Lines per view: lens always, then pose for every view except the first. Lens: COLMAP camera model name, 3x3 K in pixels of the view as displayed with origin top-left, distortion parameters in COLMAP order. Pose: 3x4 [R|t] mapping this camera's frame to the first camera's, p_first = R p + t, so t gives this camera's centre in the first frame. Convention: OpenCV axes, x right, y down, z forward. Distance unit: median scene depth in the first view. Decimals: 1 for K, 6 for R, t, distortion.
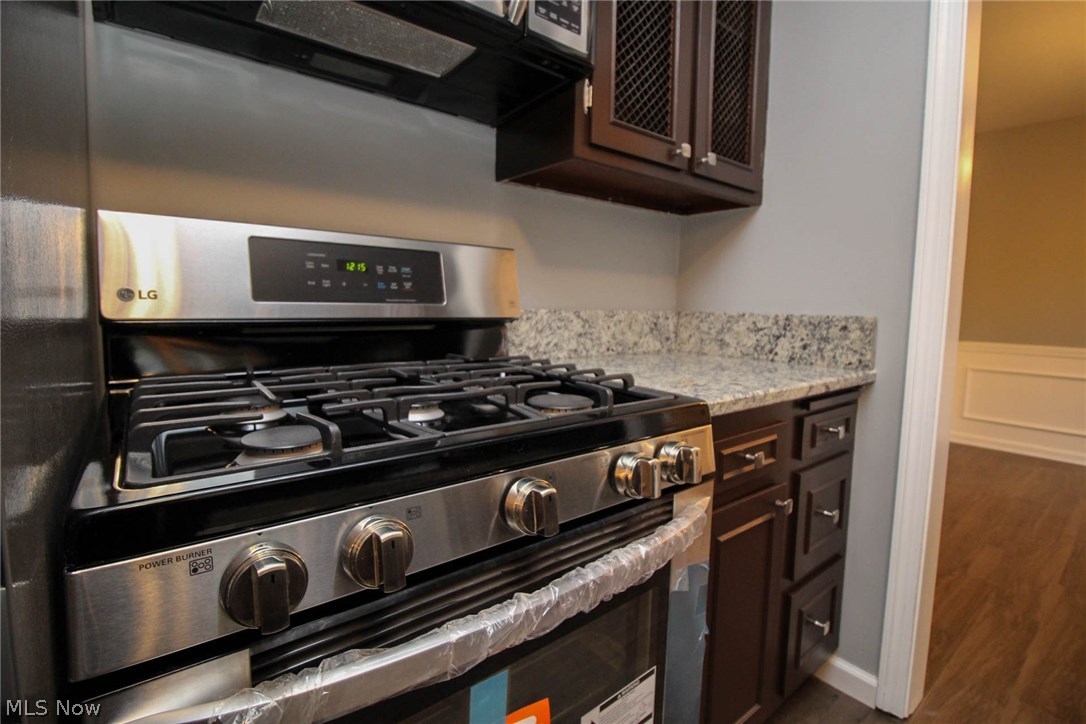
lens RADIAL K [[507.6, 0, 542.6], [0, 507.6, 357.2], [0, 0, 1]] dist [-0.005295, -0.002296]
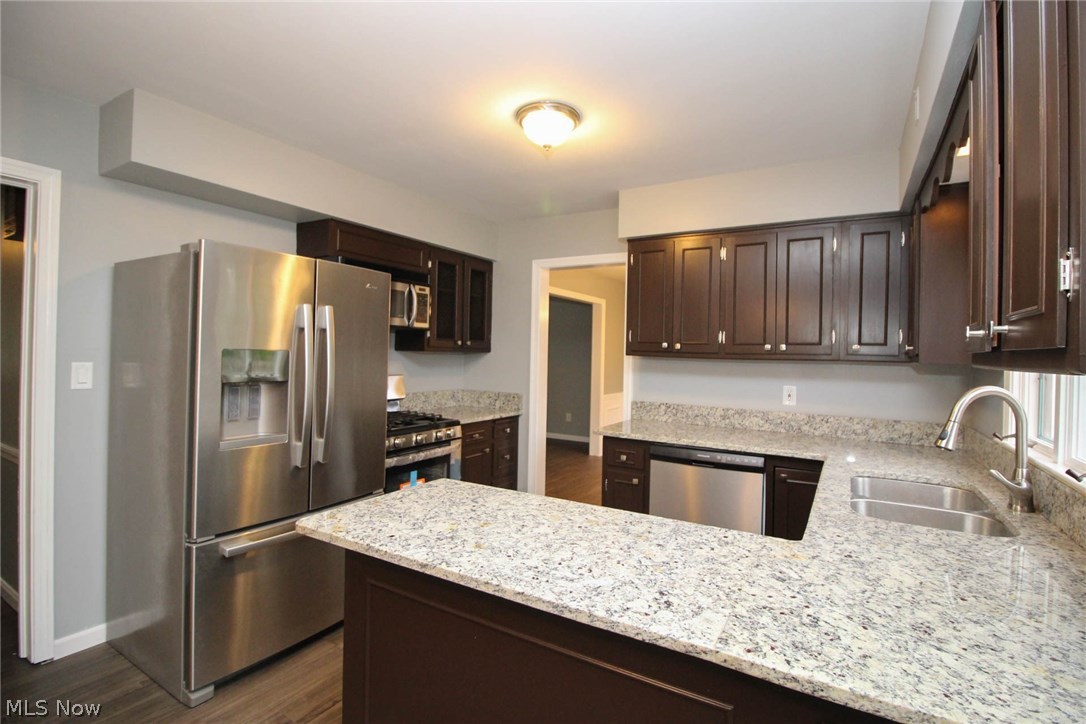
lens RADIAL K [[507.6, 0, 545.1], [0, 507.6, 357.6], [0, 0, 1]] dist [-0.005295, -0.002296]
pose [[0.940777, 0.001327, 0.339023, -0.354194], [0.027904, 0.996296, -0.081333, -0.055253], [-0.337875, 0.085977, 0.937256, -2.621652]]
